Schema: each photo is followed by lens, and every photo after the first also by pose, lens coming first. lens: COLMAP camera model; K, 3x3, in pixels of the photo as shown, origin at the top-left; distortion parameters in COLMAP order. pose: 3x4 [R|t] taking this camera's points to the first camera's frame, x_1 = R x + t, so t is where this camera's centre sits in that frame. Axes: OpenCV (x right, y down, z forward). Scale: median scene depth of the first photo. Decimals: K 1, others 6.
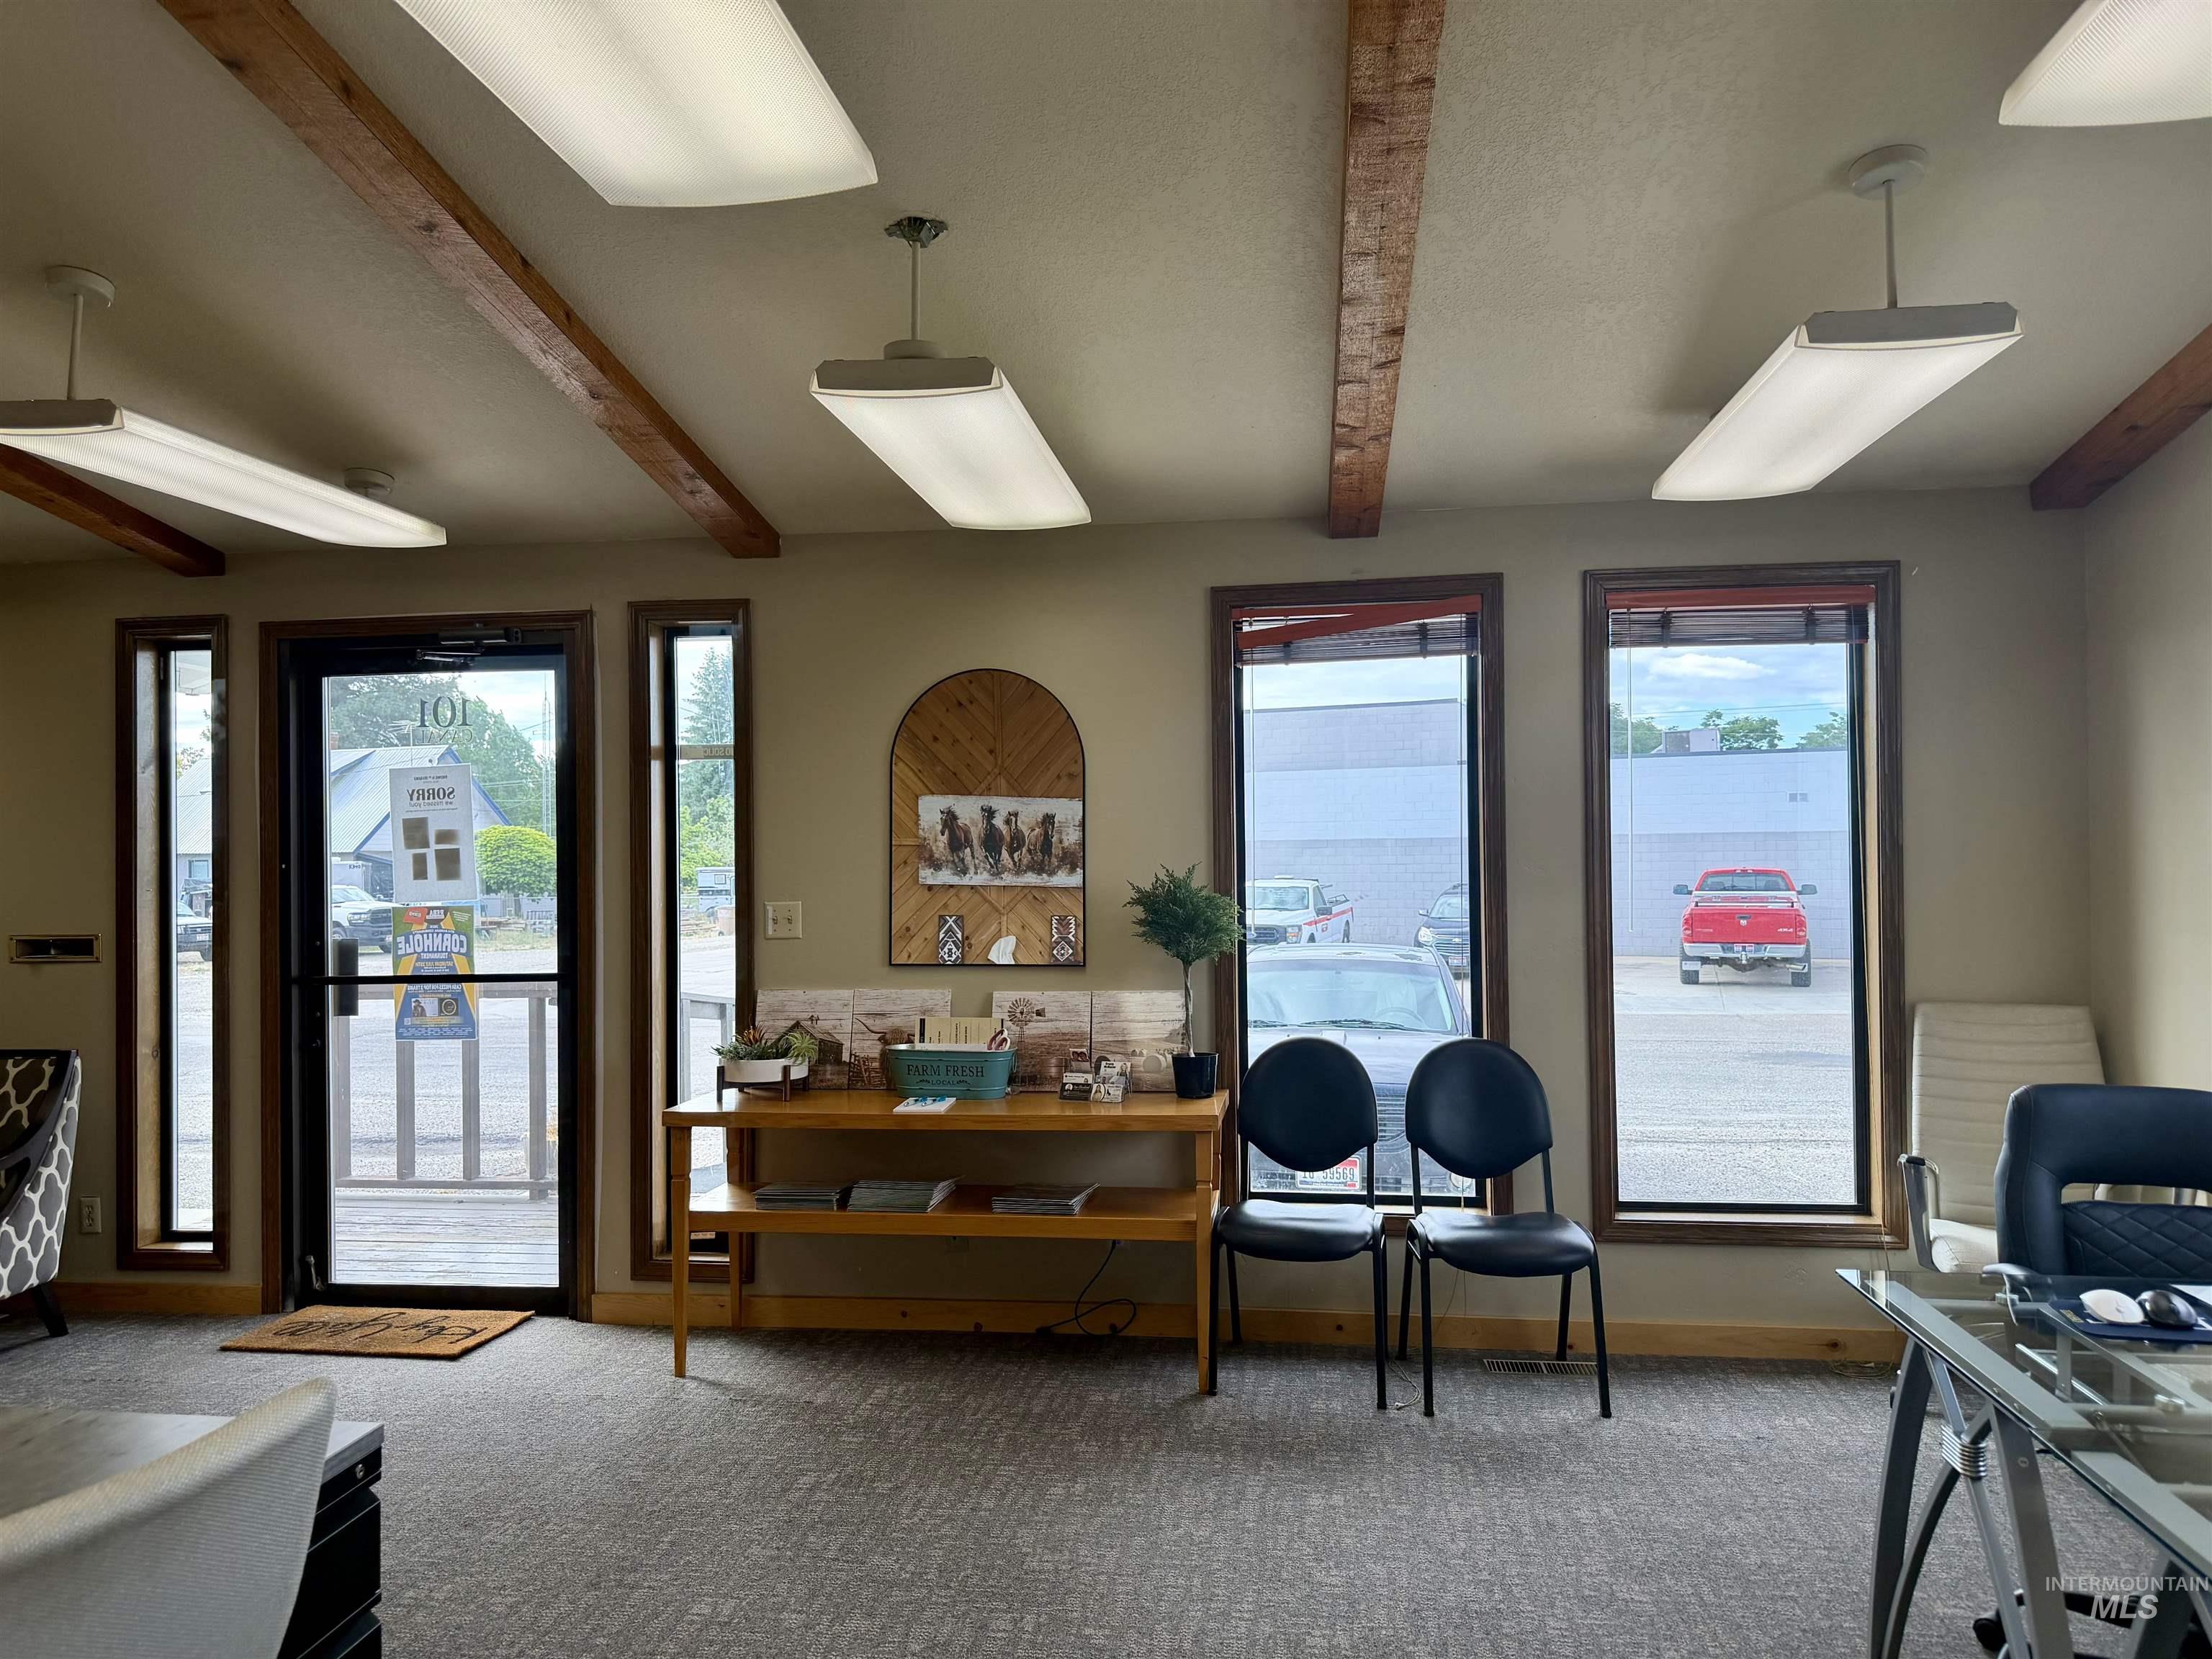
lens RADIAL K [[1558.6, 0, 1104.3], [0, 1558.6, 816.4], [0, 0, 1]] dist [0.072423, -0.071402]
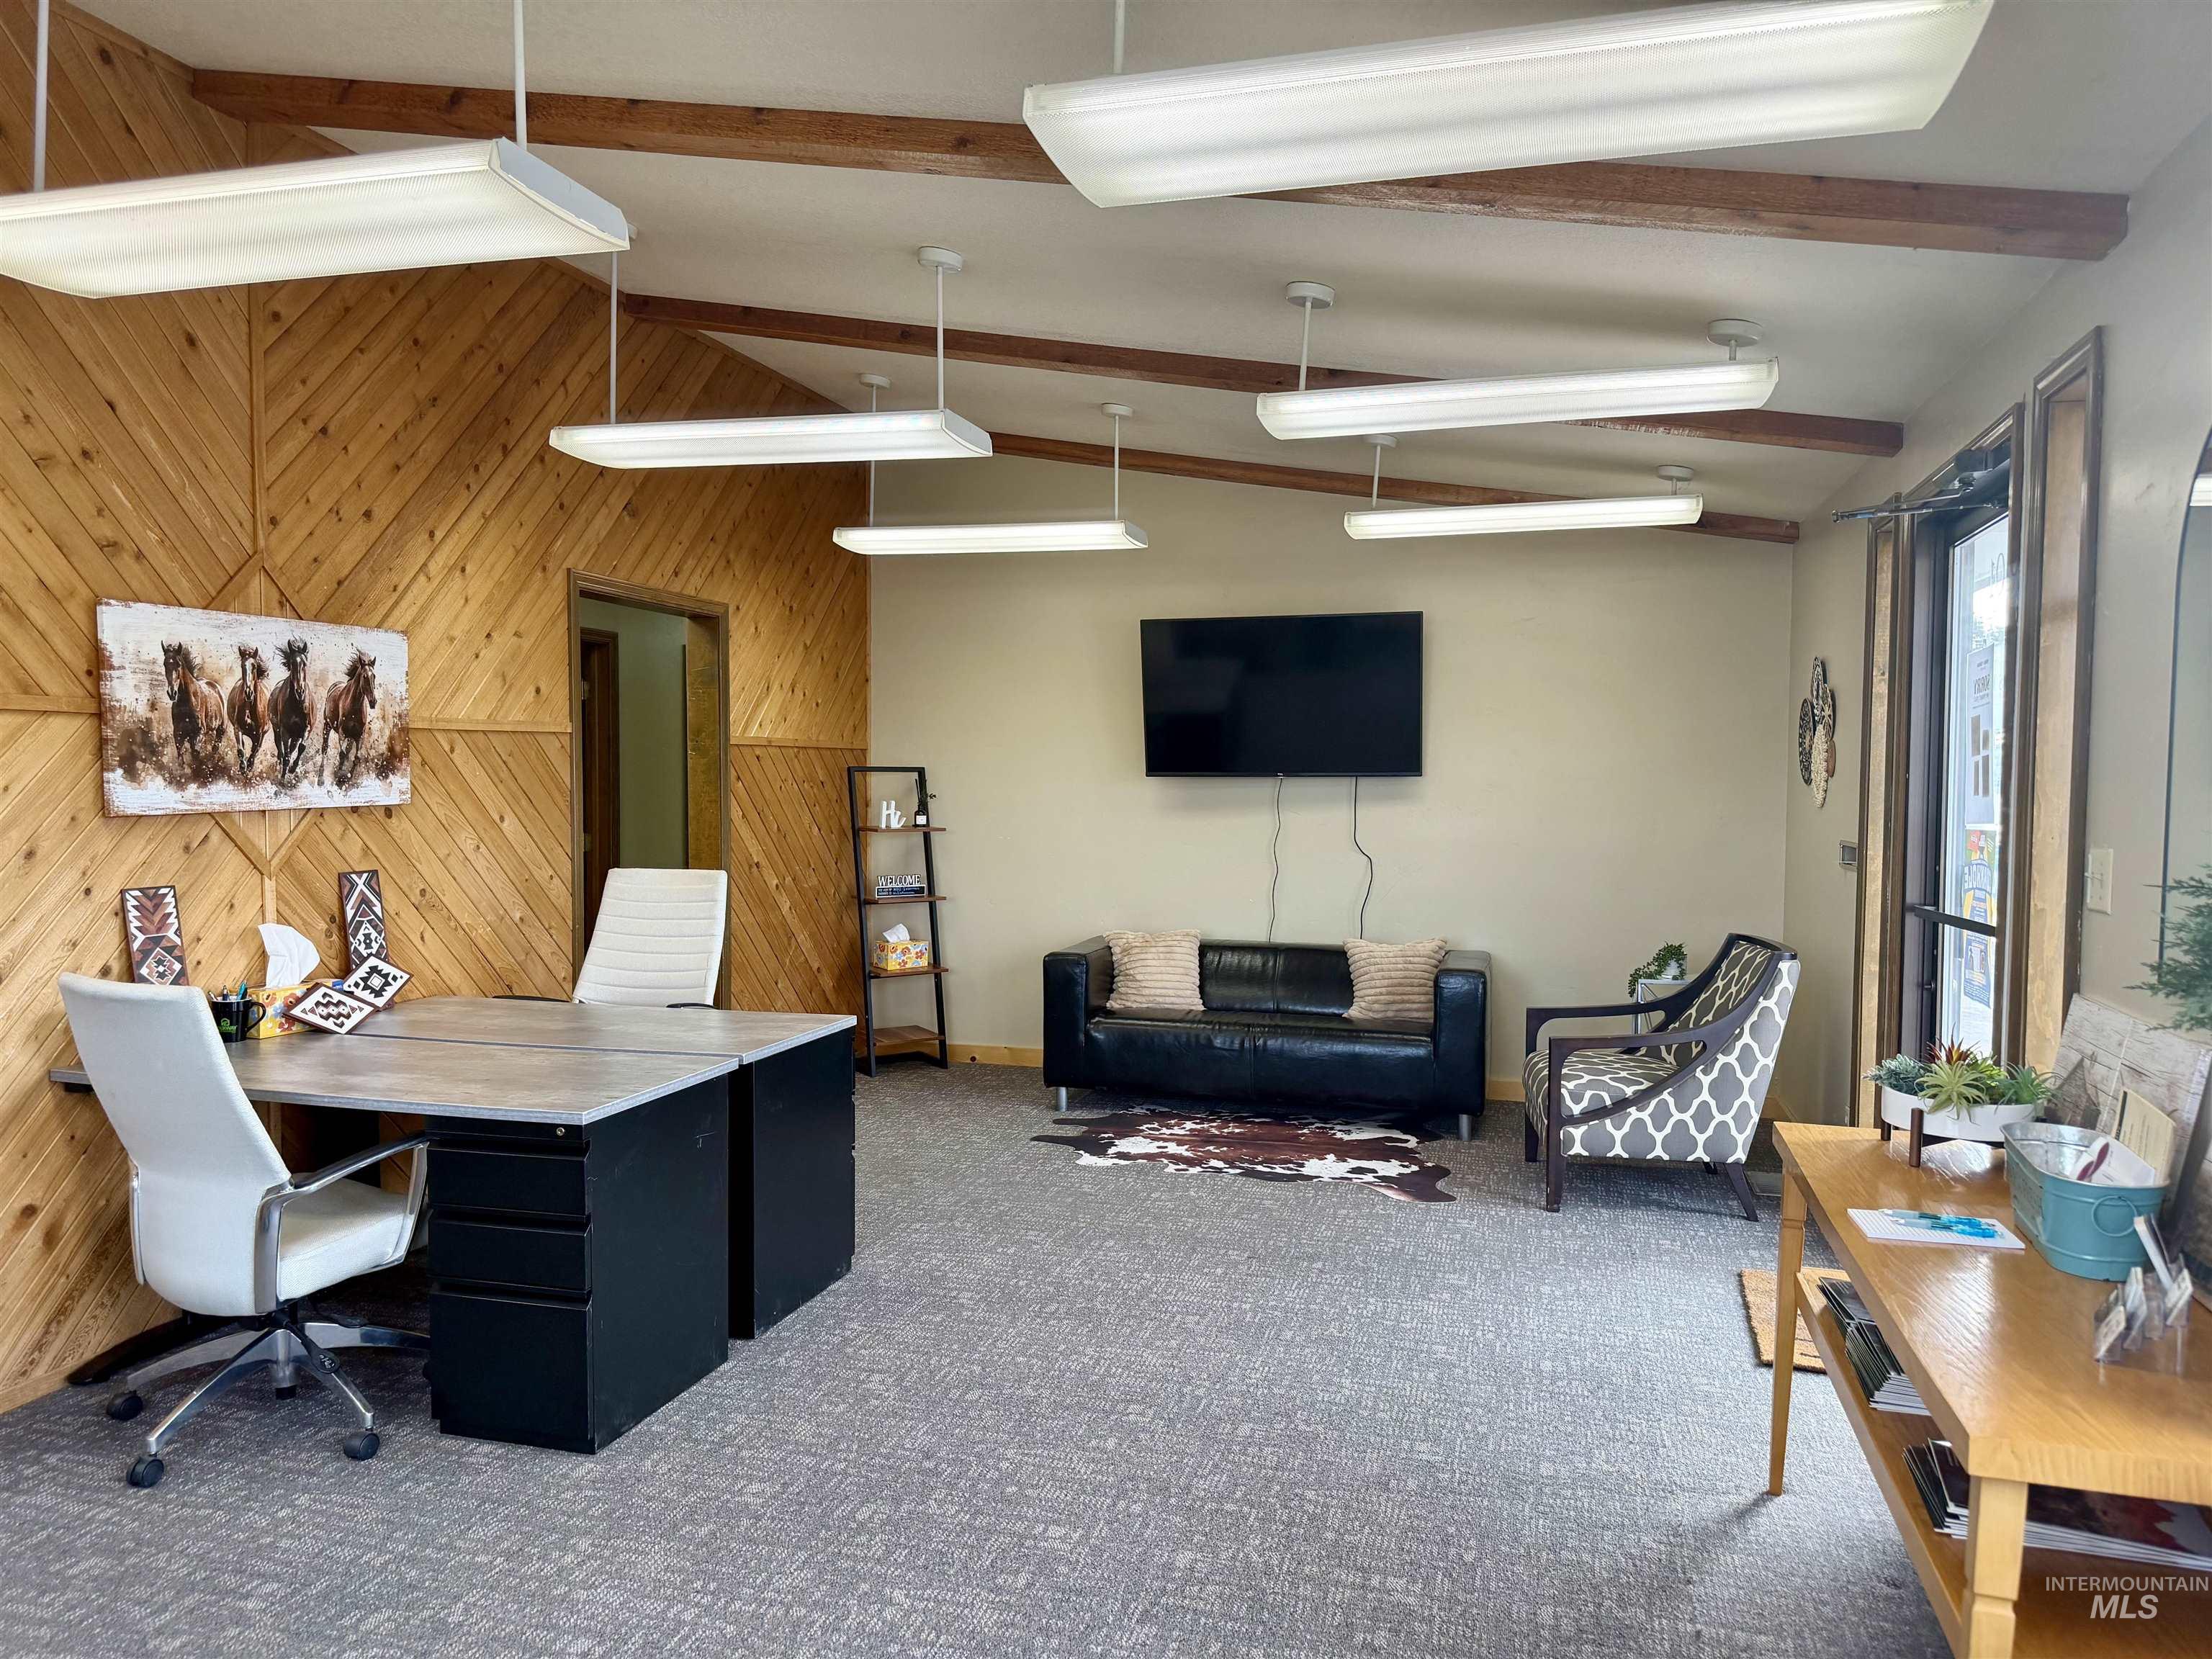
lens RADIAL K [[1558.6, 0, 1106.4], [0, 1558.6, 831.8], [0, 0, 1]] dist [0.072423, -0.071402]
pose [[-0.154368, 0.046209, -0.986932, 0.427453], [0.016722, 0.998885, 0.044153, 0.018320], [0.987872, -0.009688, -0.154969, 0.753881]]
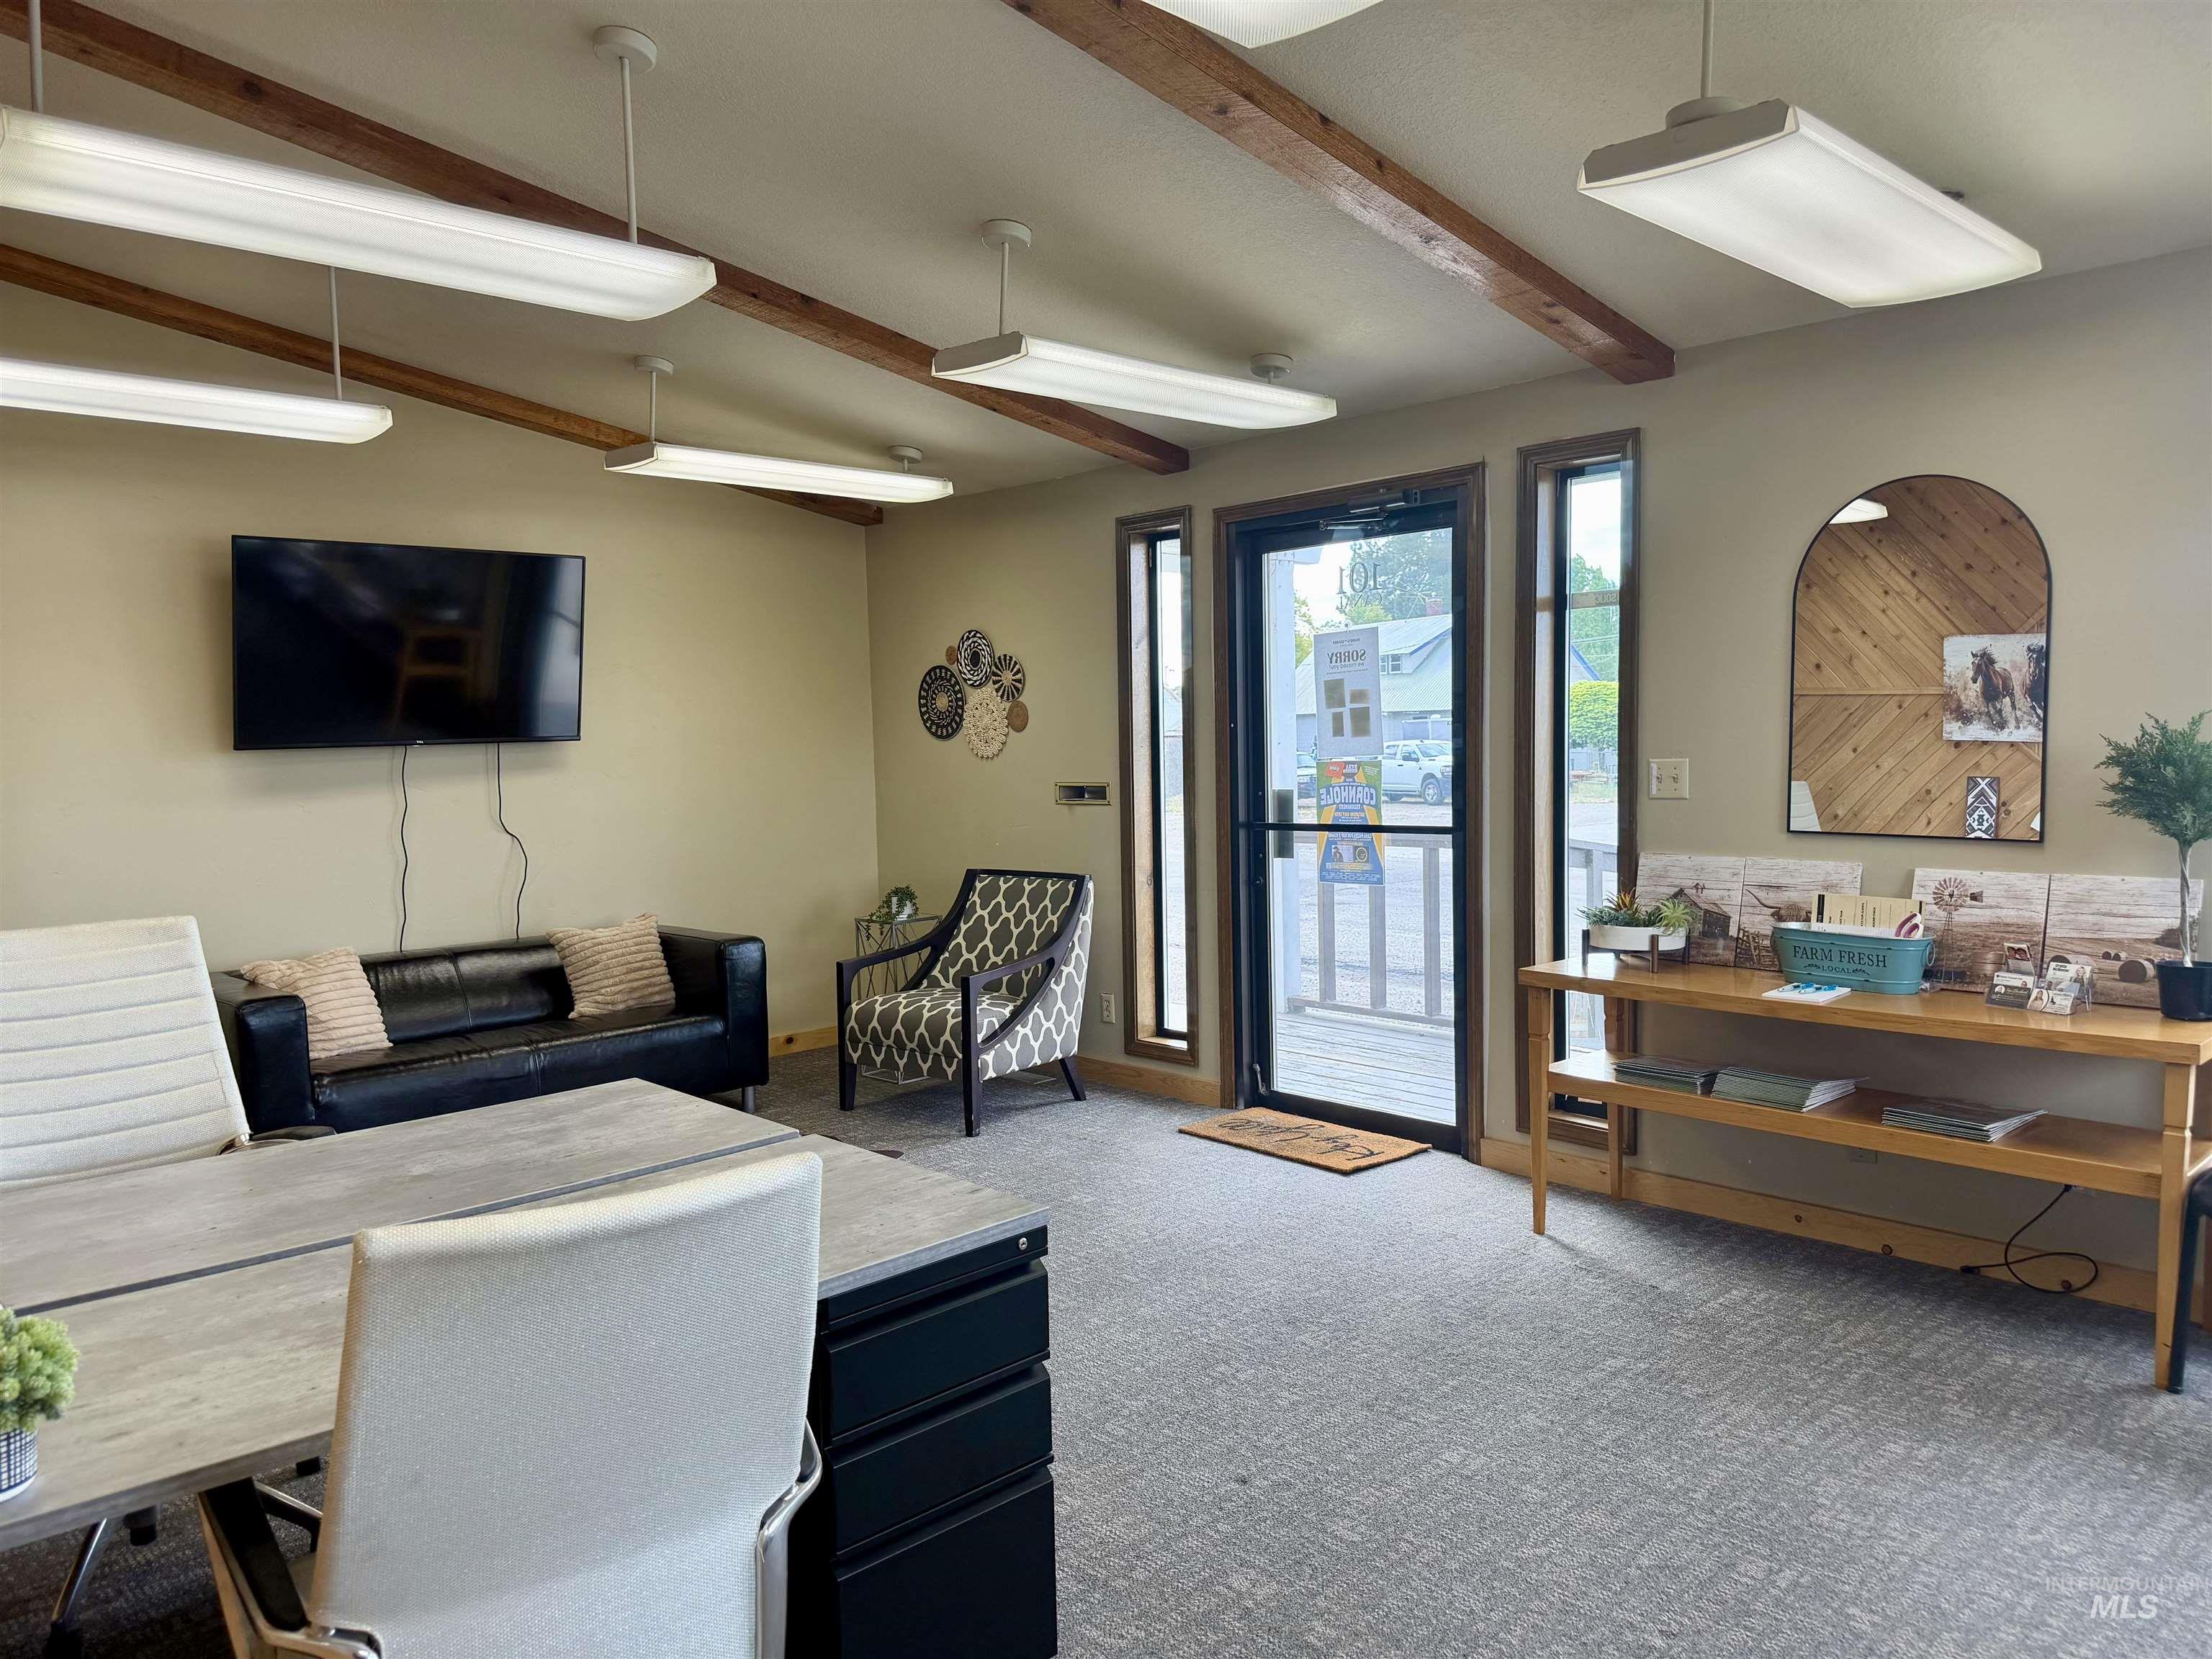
lens RADIAL K [[1558.6, 0, 1099.8], [0, 1558.6, 822.7], [0, 0, 1]] dist [0.072423, -0.071402]
pose [[0.781442, 0.032238, -0.623144, 0.117385], [0.027278, 0.995945, 0.085733, 0.003108], [0.623381, -0.083993, 0.777394, 0.068449]]
